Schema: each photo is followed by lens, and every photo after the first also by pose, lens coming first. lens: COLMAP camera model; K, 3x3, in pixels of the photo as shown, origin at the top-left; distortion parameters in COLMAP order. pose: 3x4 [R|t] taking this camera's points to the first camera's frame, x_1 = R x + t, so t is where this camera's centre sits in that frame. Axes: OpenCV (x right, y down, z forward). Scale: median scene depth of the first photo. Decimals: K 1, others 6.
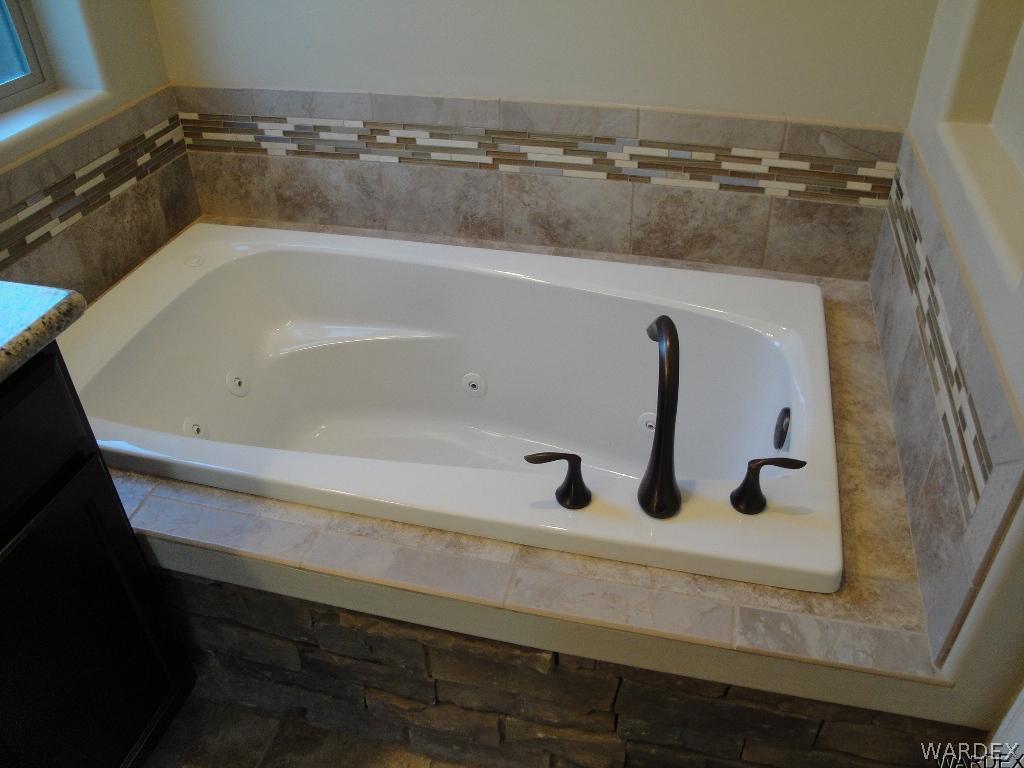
lens RADIAL K [[843.0, 0, 512.7], [0, 843.0, 388.0], [0, 0, 1]] dist [-0.168685, 0.150979]
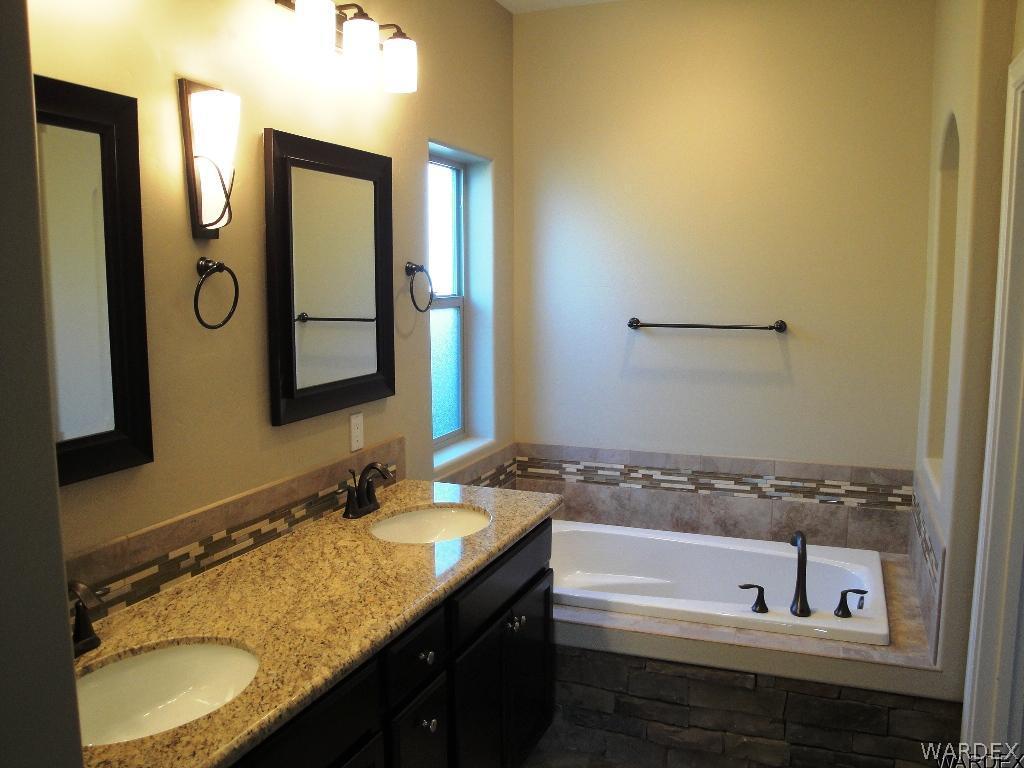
lens RADIAL K [[843.0, 0, 512.7], [0, 843.0, 388.0], [0, 0, 1]] dist [-0.168685, 0.150979]
pose [[0.992066, 0.032498, -0.121443, -0.219758], [-0.086594, 0.876951, -0.472713, 0.470464], [0.091137, 0.479479, 0.872808, -0.809527]]
